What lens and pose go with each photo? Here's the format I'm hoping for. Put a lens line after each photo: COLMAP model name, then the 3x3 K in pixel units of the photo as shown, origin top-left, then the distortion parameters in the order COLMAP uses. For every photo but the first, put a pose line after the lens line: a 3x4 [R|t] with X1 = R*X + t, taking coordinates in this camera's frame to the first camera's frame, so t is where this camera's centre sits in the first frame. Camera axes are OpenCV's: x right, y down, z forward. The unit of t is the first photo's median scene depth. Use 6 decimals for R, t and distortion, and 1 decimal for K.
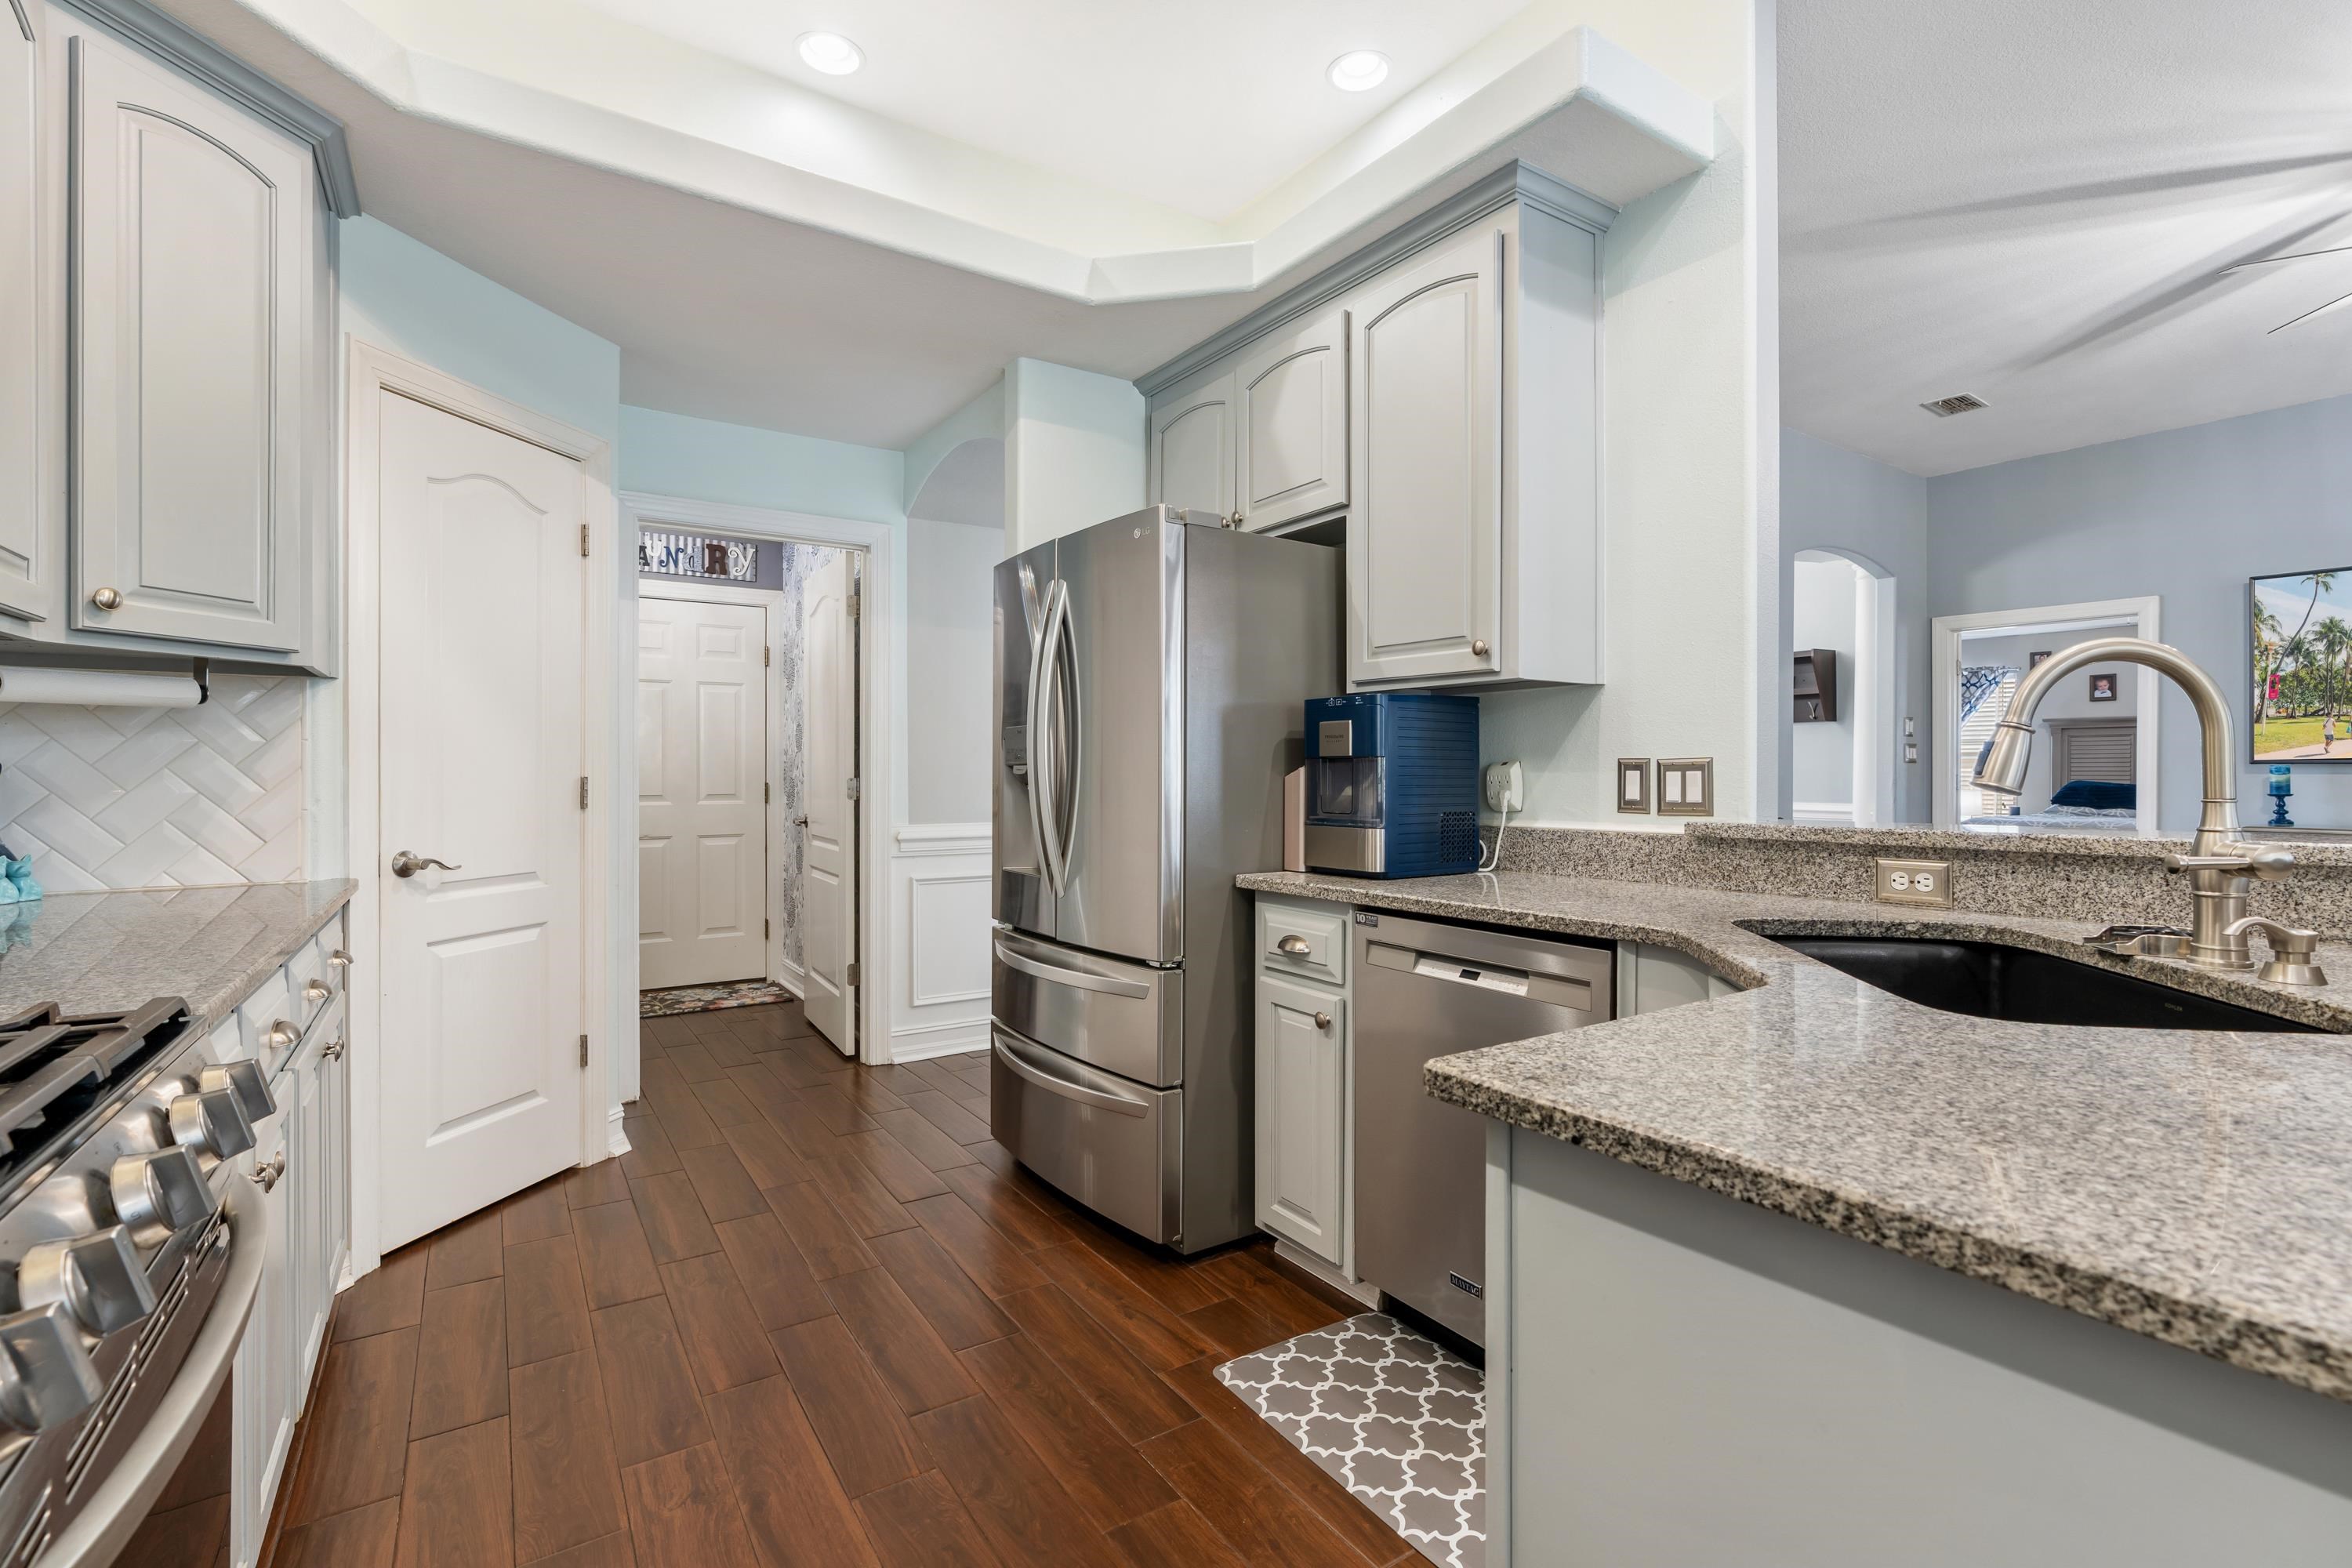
lens RADIAL K [[1072.2, 0, 1172.5], [0, 1072.2, 769.2], [0, 0, 1]] dist [-0.004521, 0.000473]
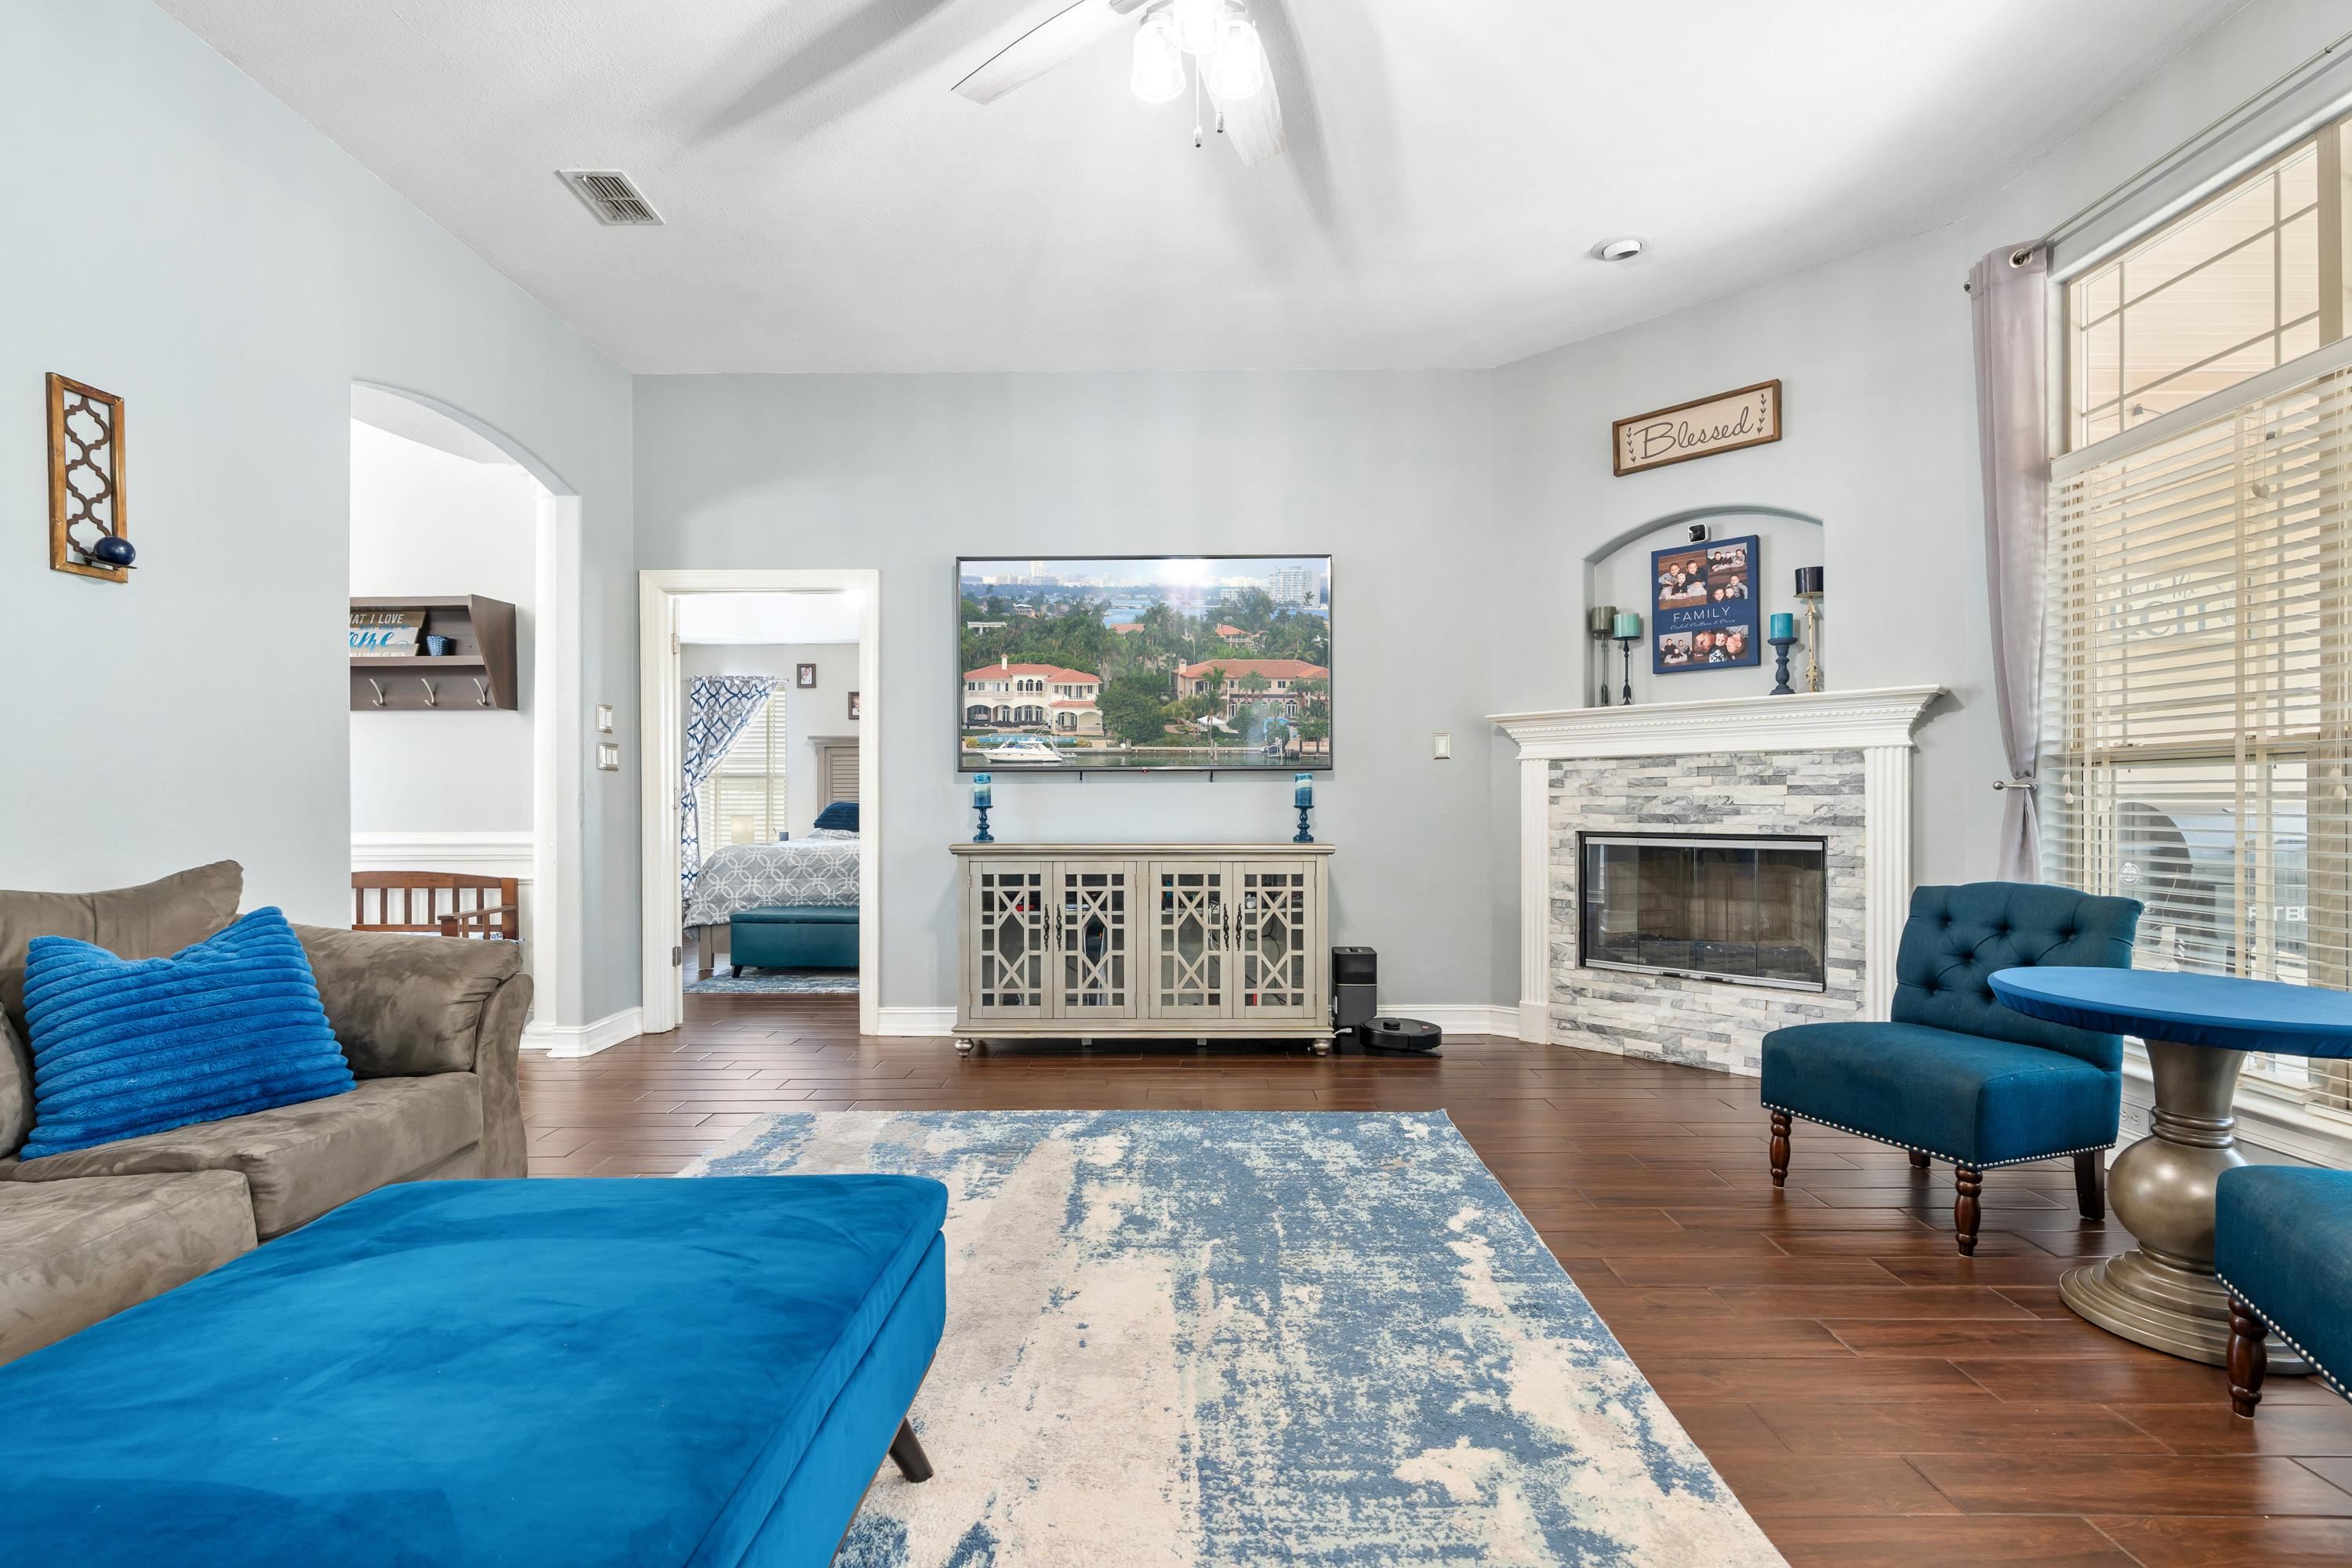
lens RADIAL K [[1072.2, 0, 1171.3], [0, 1072.2, 797.9], [0, 0, 1]] dist [-0.004521, 0.000473]
pose [[0.569918, -0.001942, 0.821699, 0.327043], [0.007265, 0.999970, -0.002676, 0.016189], [-0.821669, 0.007495, 0.569916, 0.301766]]
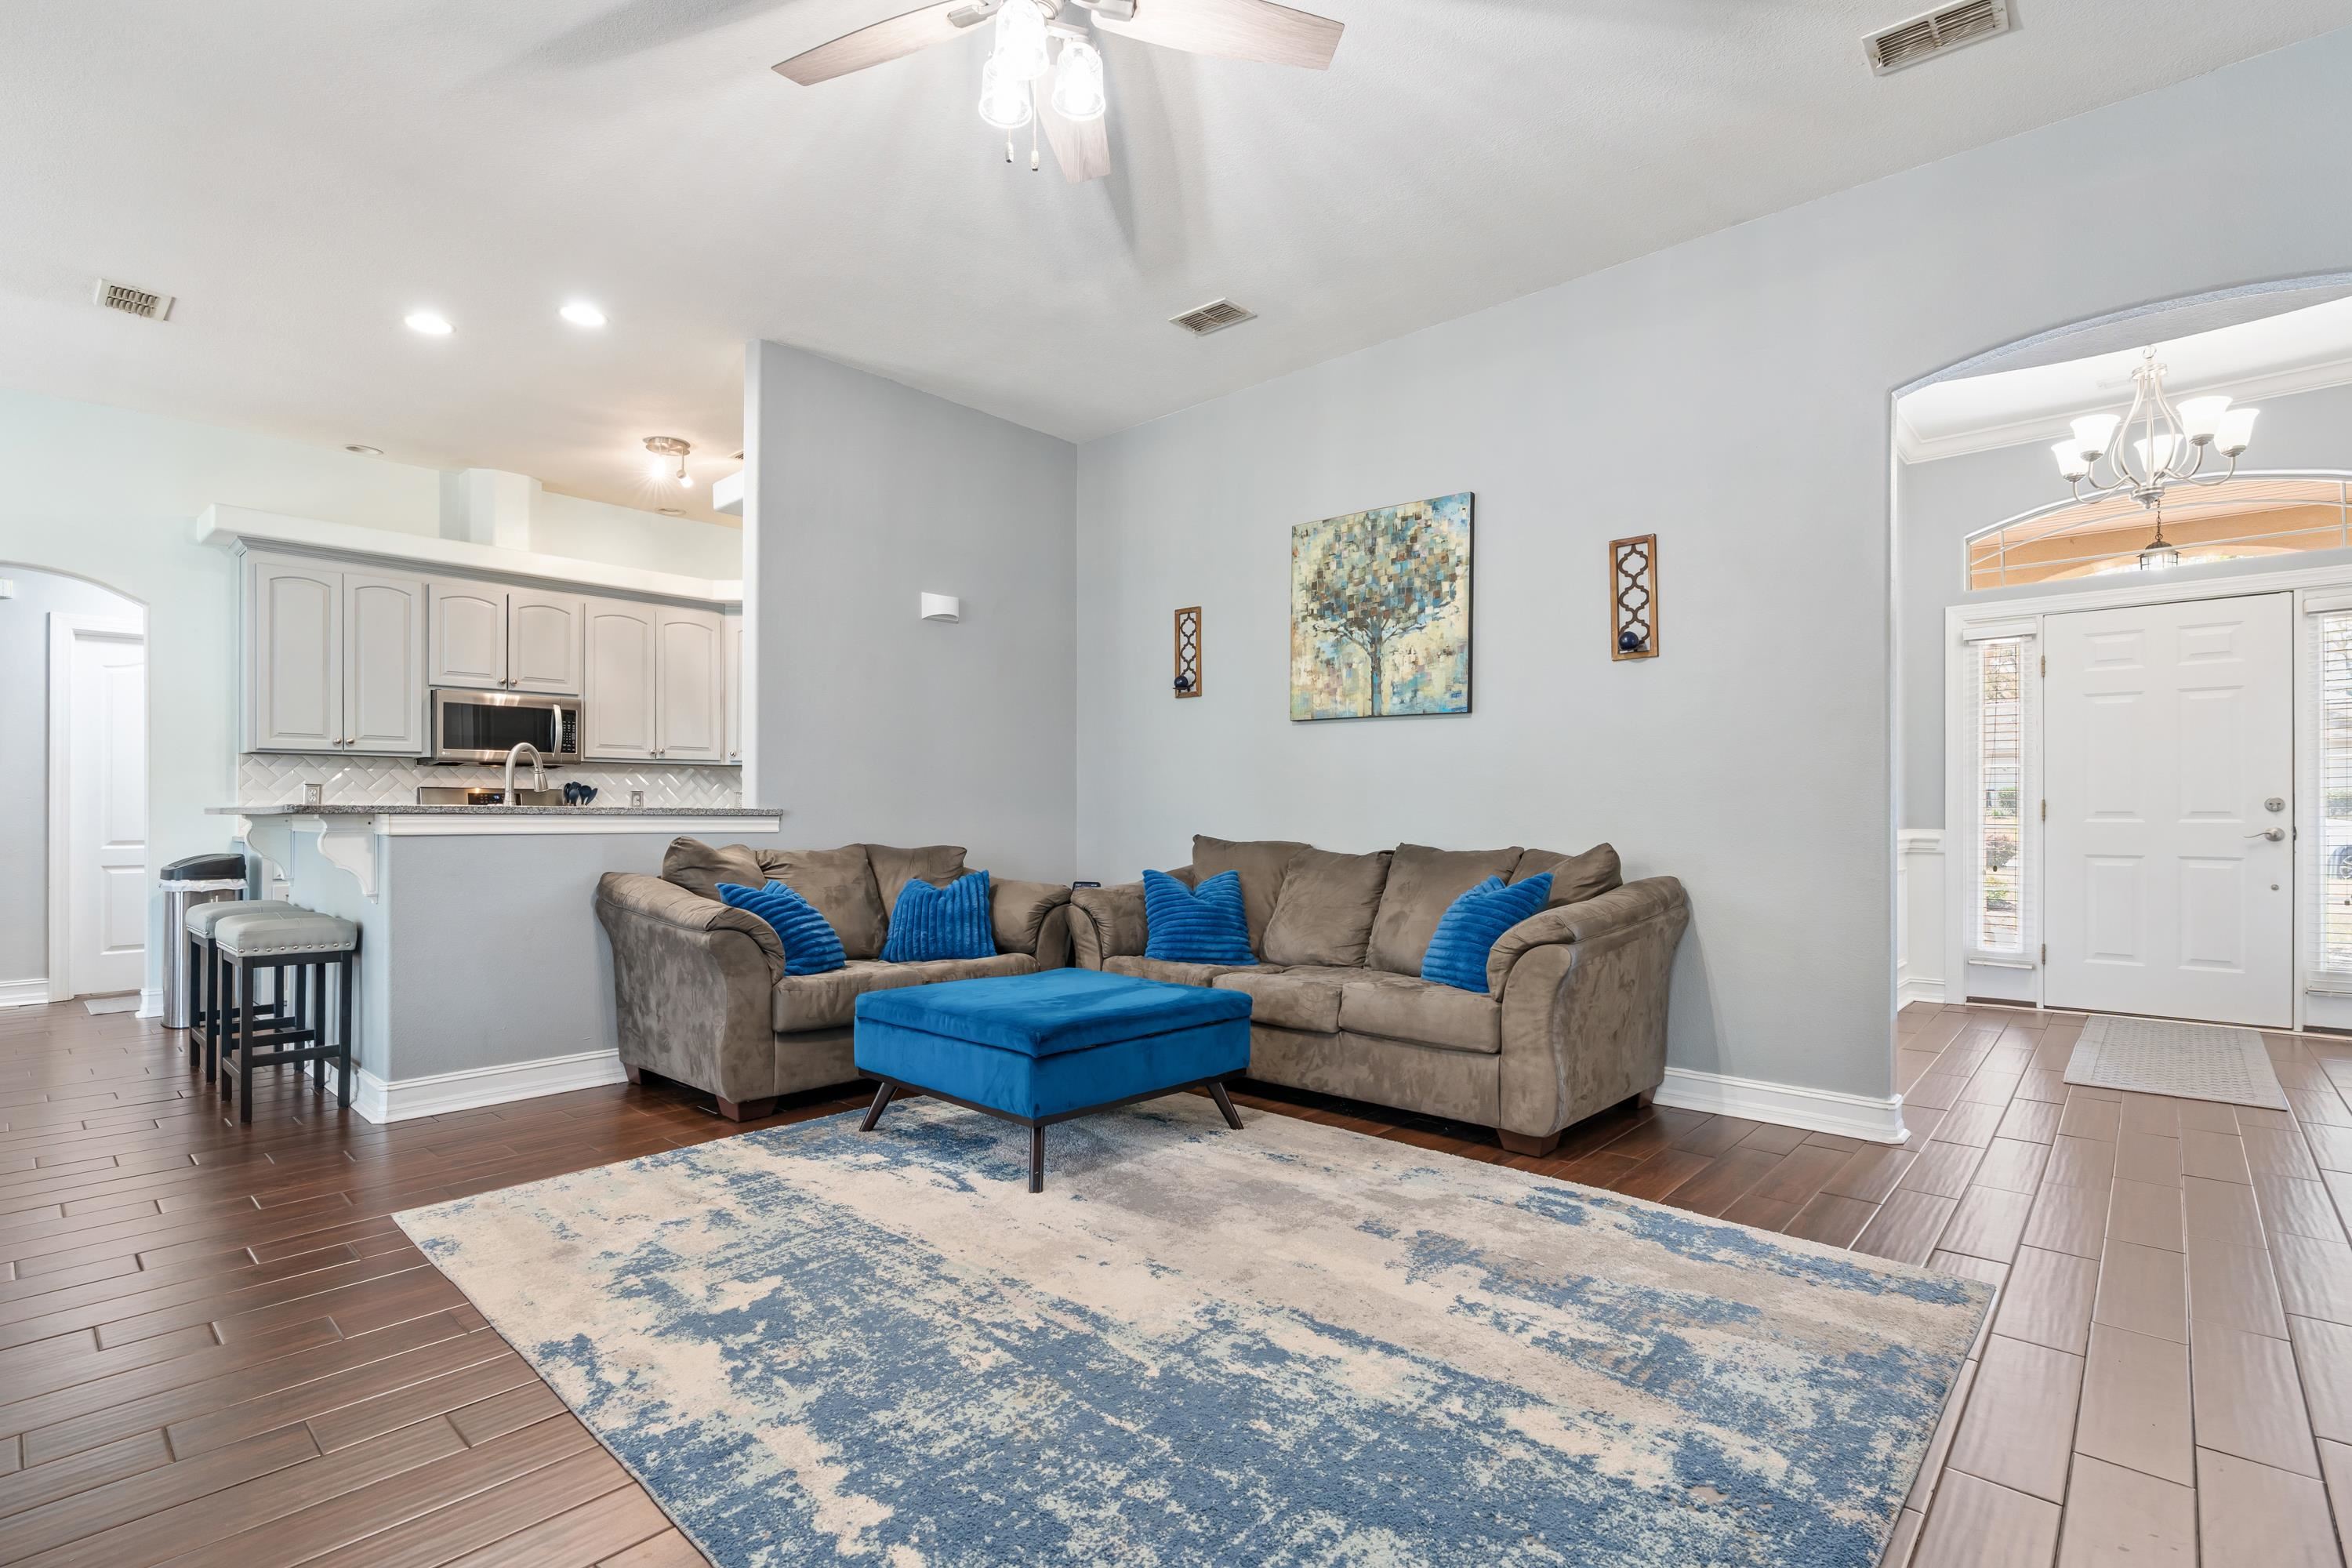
lens RADIAL K [[1071.5, 0, 1166.4], [0, 1071.5, 803.9], [0, 0, 1]] dist [-0.000591, 0.000407]
pose [[0.241873, -0.013212, -0.970218, 1.452452], [0.002436, 0.999912, -0.013009, 0.025241], [0.970305, 0.000783, 0.241884, 0.555835]]
